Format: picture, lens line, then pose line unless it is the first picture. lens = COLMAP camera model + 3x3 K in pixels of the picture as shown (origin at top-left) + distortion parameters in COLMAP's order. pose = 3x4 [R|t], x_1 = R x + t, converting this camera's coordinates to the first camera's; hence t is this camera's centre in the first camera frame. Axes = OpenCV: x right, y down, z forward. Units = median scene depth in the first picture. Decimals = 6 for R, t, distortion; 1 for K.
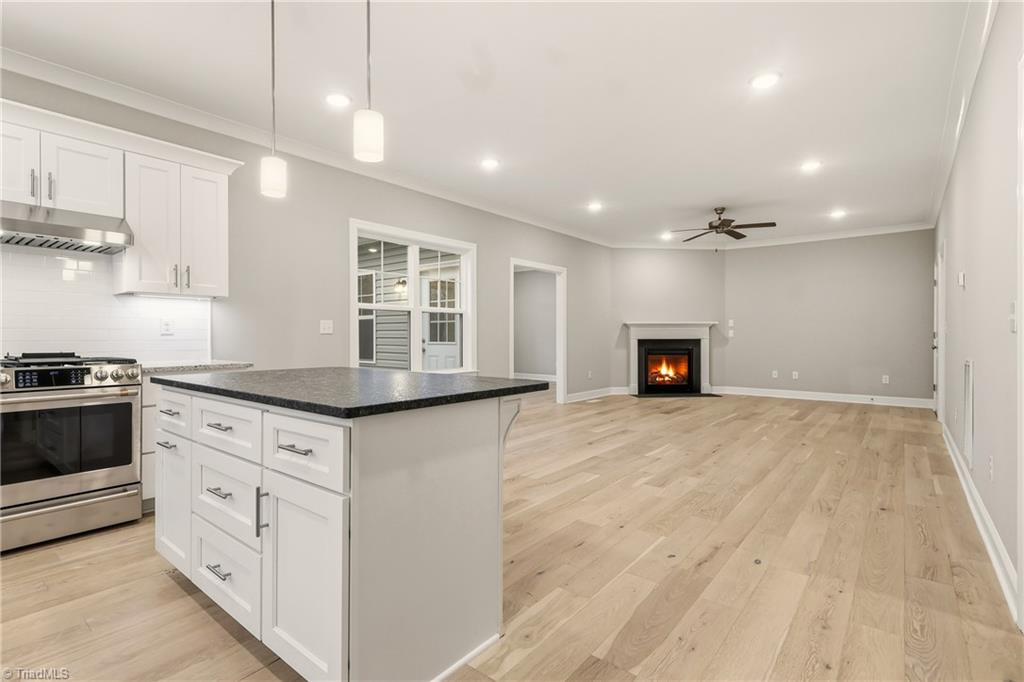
lens RADIAL K [[481.1, 0, 505.0], [0, 481.1, 337.2], [0, 0, 1]] dist [0.001863, -0.000616]
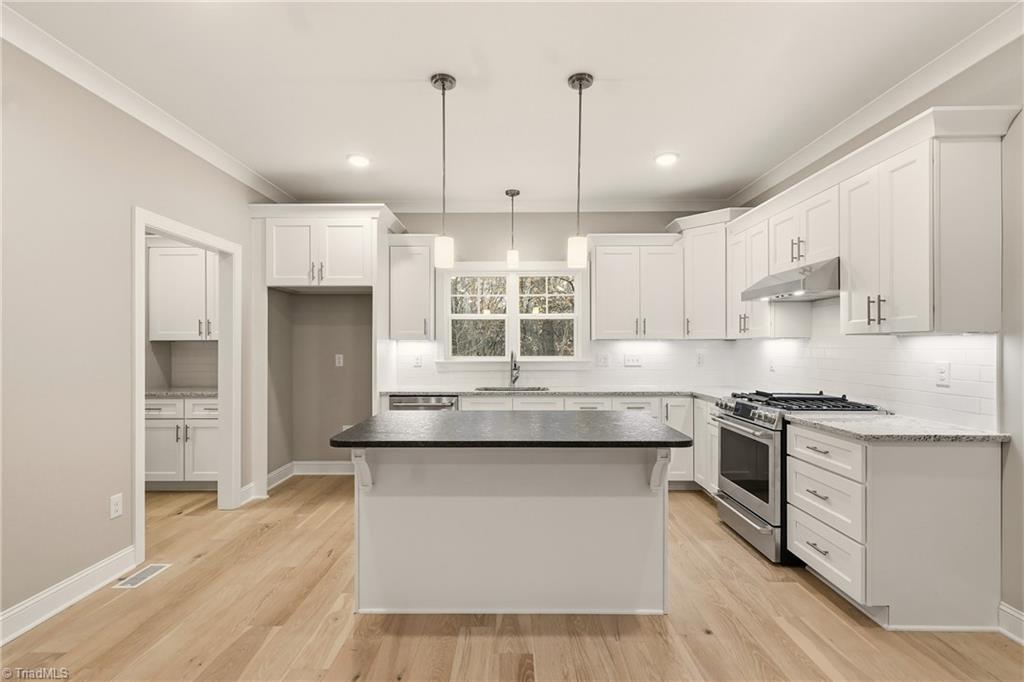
lens RADIAL K [[481.1, 0, 508.8], [0, 481.1, 342.0], [0, 0, 1]] dist [0.001863, -0.000616]
pose [[-0.776309, -0.003736, -0.630342, 0.253472], [-0.001422, 0.999990, -0.004176, -0.066024], [0.630351, -0.002346, -0.776307, 1.147583]]
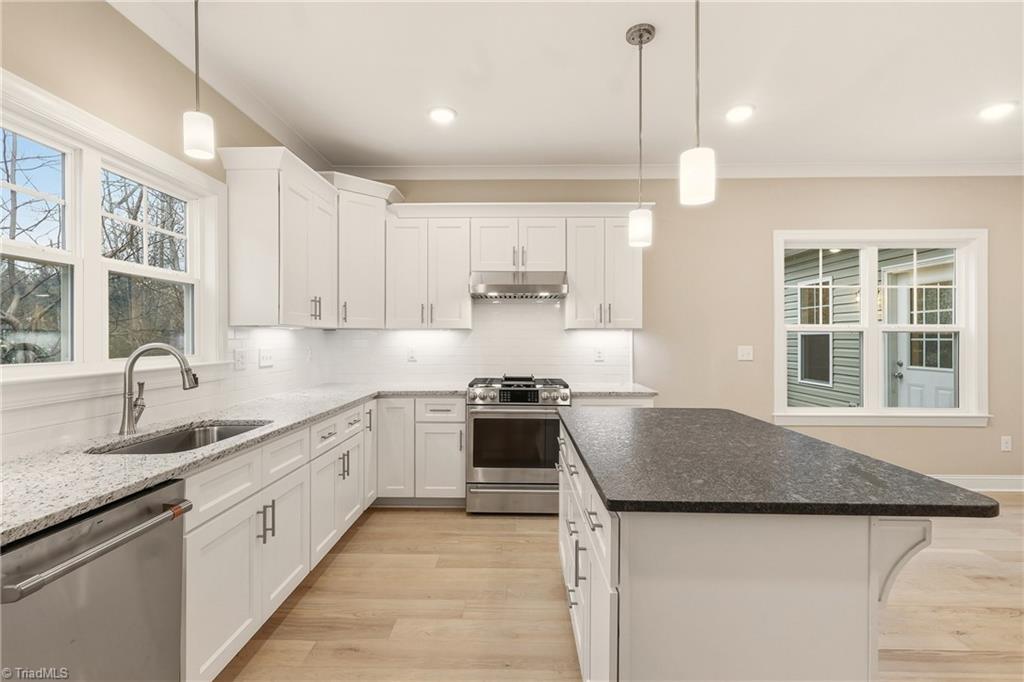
lens RADIAL K [[481.1, 0, 512.0], [0, 481.1, 337.1], [0, 0, 1]] dist [0.001863, -0.000616]
pose [[0.618024, 0.000234, -0.786159, 0.102706], [-0.005615, 0.999976, -0.004117, -0.058042], [0.786139, 0.006959, 0.618011, 0.091703]]
